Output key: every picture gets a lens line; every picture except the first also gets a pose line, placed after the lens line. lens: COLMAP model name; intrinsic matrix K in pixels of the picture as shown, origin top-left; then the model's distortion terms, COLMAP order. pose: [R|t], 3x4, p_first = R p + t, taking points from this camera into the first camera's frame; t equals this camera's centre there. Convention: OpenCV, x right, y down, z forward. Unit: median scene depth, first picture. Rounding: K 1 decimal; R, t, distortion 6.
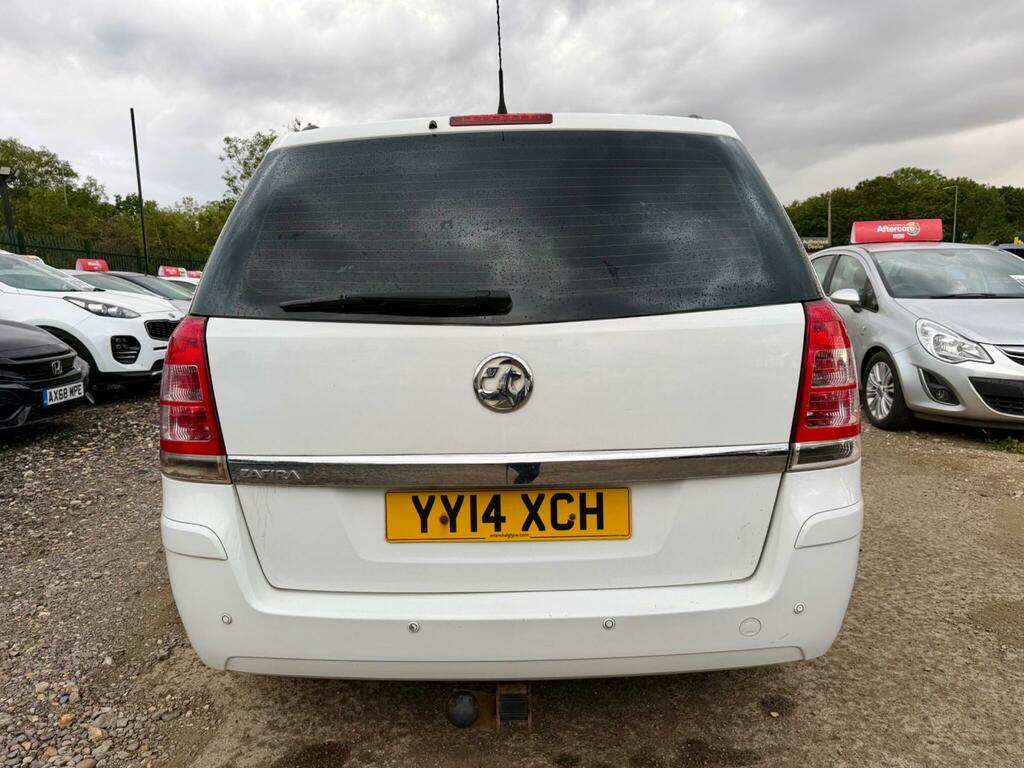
lens RADIAL K [[731.6, 0, 510.1], [0, 731.6, 386.2], [0, 0, 1]] dist [0.002922, -0.005962]
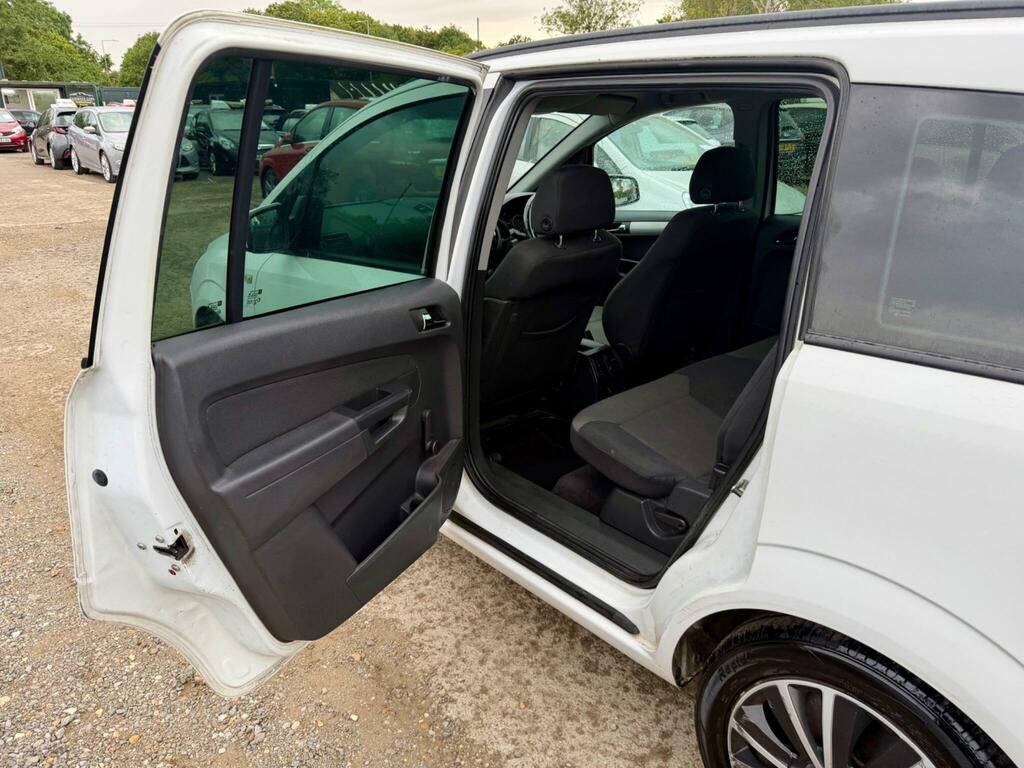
lens RADIAL K [[723.1, 0, 500.9], [0, 723.1, 383.0], [0, 0, 1]] dist [0.023962, -0.026333]
pose [[0.738966, -0.213656, 0.638969, -0.772379], [0.069791, 0.967559, 0.242815, -0.204259], [-0.670119, -0.134838, 0.729904, 0.767944]]
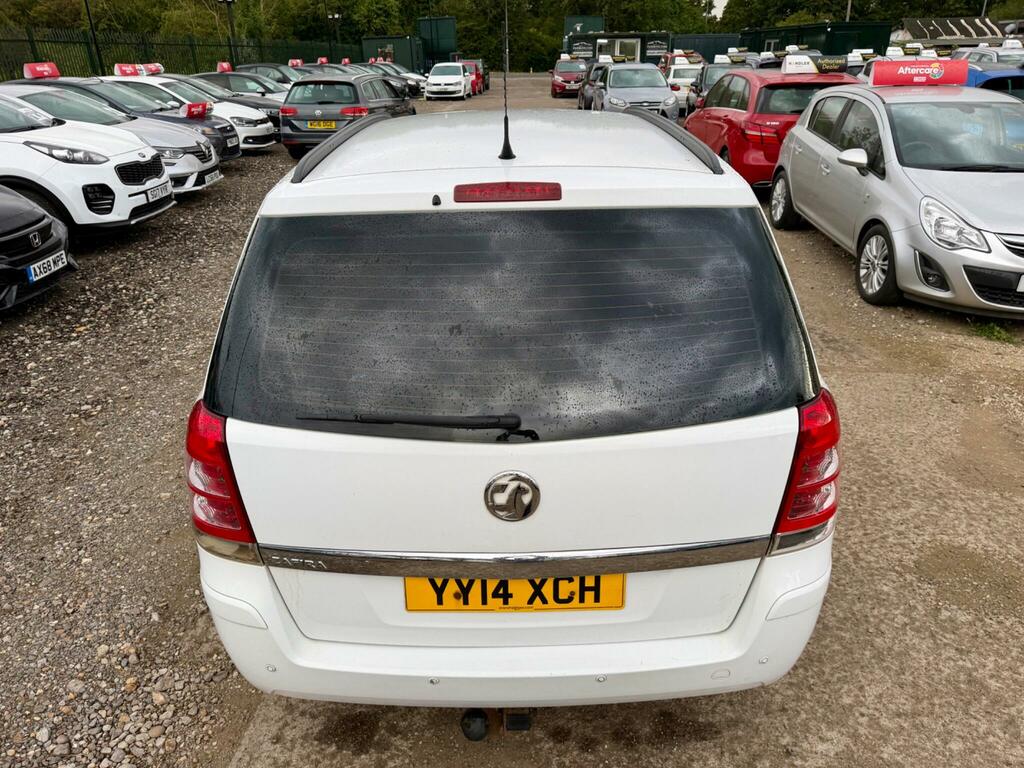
lens RADIAL K [[731.4, 0, 507.6], [0, 731.4, 389.6], [0, 0, 1]] dist [0.003989, -0.007943]
pose [[0.999883, -0.001166, 0.015243, -0.018876], [-0.003392, 0.955314, 0.295575, -0.276547], [-0.014906, -0.295592, 0.955198, 0.012336]]
